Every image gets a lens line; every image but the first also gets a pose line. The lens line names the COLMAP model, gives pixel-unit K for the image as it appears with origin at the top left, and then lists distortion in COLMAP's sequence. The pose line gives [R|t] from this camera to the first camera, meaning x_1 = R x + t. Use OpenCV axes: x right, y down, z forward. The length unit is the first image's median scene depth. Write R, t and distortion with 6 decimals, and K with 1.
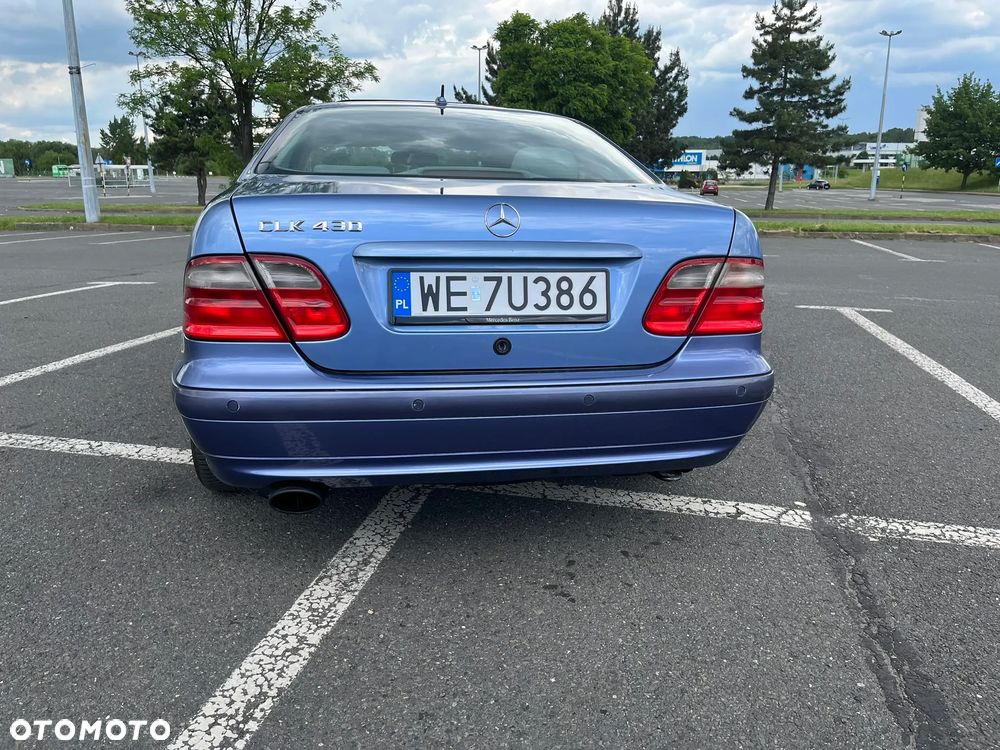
lens RADIAL K [[757.7, 0, 497.6], [0, 757.7, 367.5], [0, 0, 1]] dist [0.062435, -0.087261]
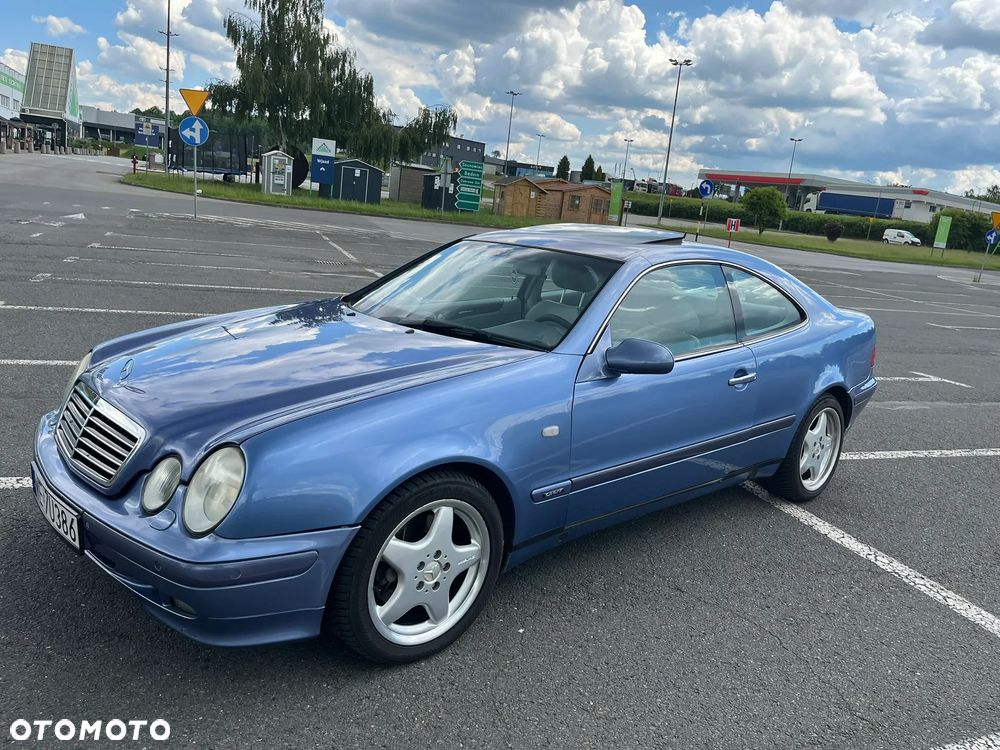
lens RADIAL K [[757.7, 0, 506.9], [0, 757.7, 368.6], [0, 0, 1]] dist [0.062435, -0.087261]
pose [[-0.528114, -0.242595, 0.813783, -1.152880], [0.091746, 0.936414, 0.338692, -0.639274], [-0.844203, 0.253529, -0.472276, 2.018702]]
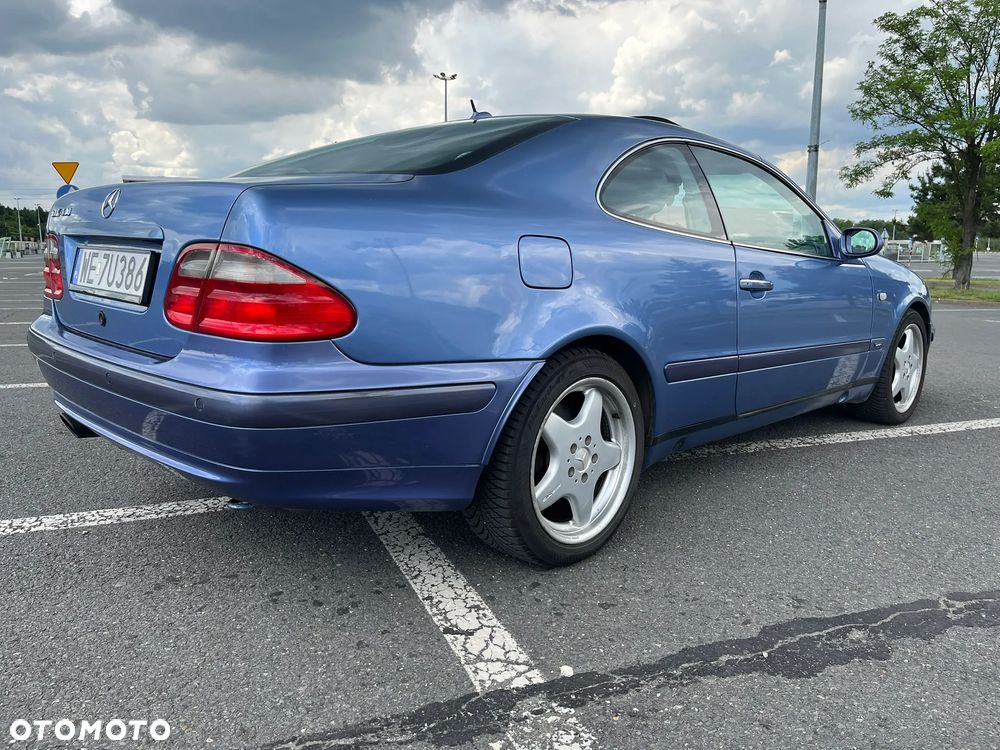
lens RADIAL K [[757.7, 0, 507.1], [0, 757.7, 366.9], [0, 0, 1]] dist [0.062435, -0.087261]
pose [[0.579650, 0.128417, -0.804683, 0.747619], [-0.205338, 0.978656, 0.008267, -0.053155], [0.788569, 0.160440, 0.593647, 0.492989]]
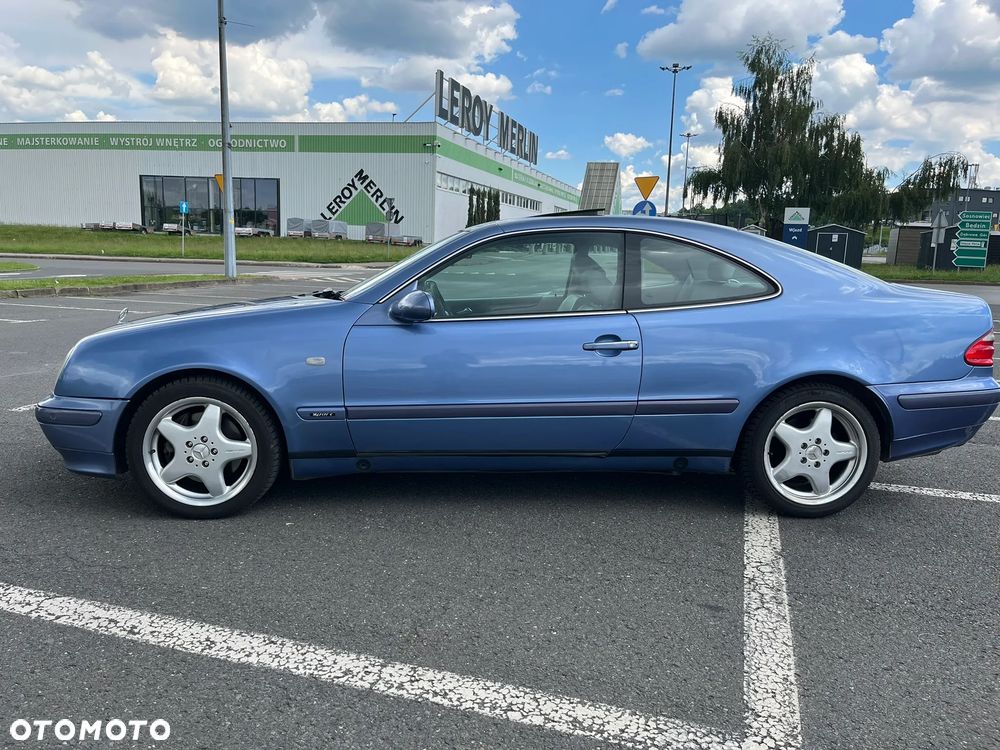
lens RADIAL K [[757.7, 0, 495.4], [0, 757.7, 375.7], [0, 0, 1]] dist [0.062435, -0.087261]
pose [[0.117003, -0.165848, 0.979186, -1.508720], [0.211549, 0.967492, 0.138590, -0.339954], [-0.970339, 0.190931, 0.148284, 1.167792]]
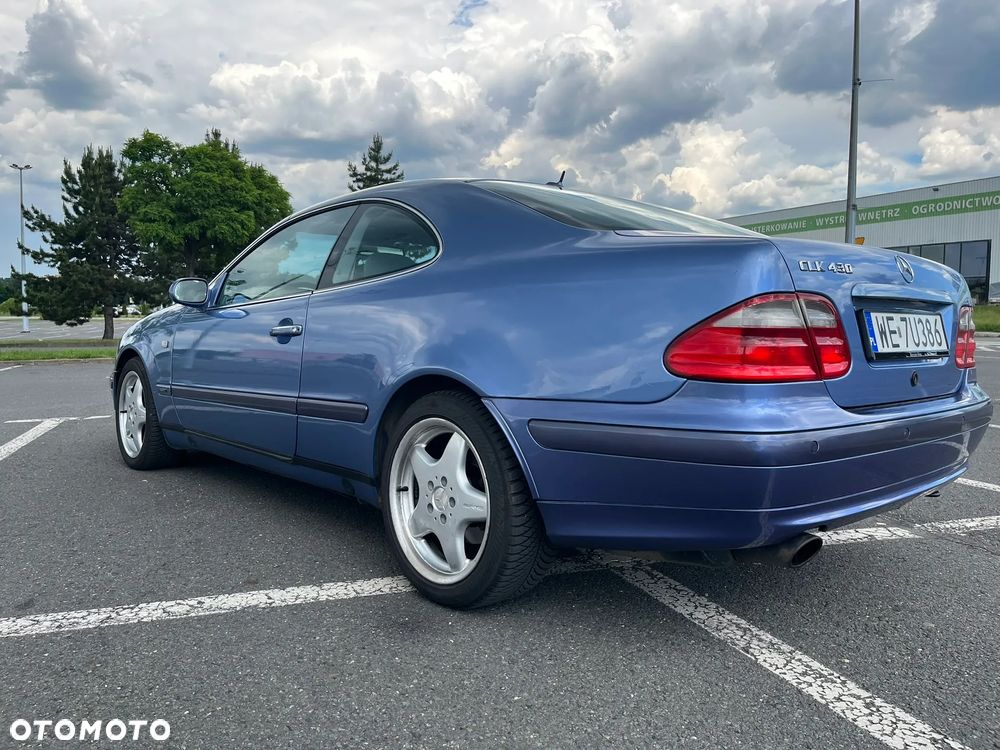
lens RADIAL K [[757.7, 0, 502.0], [0, 757.7, 365.4], [0, 0, 1]] dist [0.062435, -0.087261]
pose [[0.849186, -0.037624, 0.526752, -0.669759], [0.127842, 0.982436, -0.135924, 0.017304], [-0.512386, 0.182766, 0.839081, 0.216034]]
